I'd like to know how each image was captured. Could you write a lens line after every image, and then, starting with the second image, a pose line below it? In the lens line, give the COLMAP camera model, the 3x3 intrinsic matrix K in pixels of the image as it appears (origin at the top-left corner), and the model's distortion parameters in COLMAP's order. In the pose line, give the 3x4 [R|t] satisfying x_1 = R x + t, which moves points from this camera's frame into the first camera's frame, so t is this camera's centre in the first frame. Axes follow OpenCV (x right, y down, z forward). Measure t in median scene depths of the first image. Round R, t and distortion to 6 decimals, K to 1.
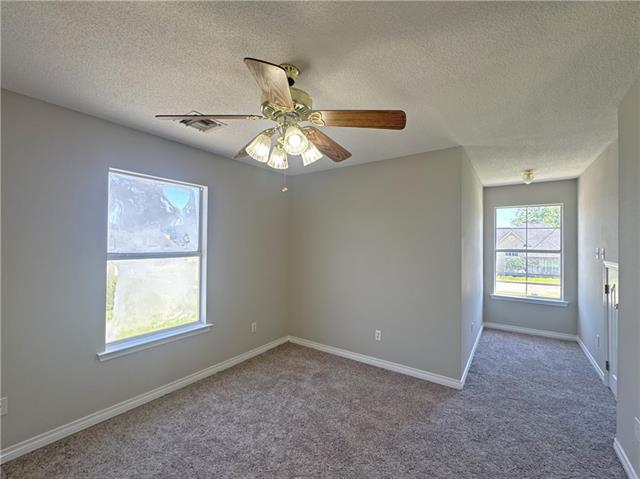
lens RADIAL K [[262.2, 0, 362.6], [0, 262.2, 240.8], [0, 0, 1]] dist [-0.000322, 0.000153]
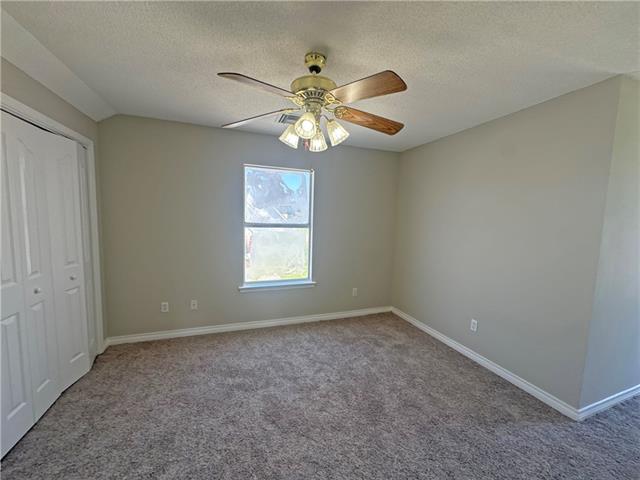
lens RADIAL K [[252.3, 0, 320.0], [0, 252.3, 240.0], [0, 0, 1]] dist [0.002304, 0.000428]
pose [[0.829581, 0.068455, -0.554174, 0.121237], [-0.018619, 0.995296, 0.095073, 0.000669], [0.558075, -0.068553, 0.826954, 0.029695]]
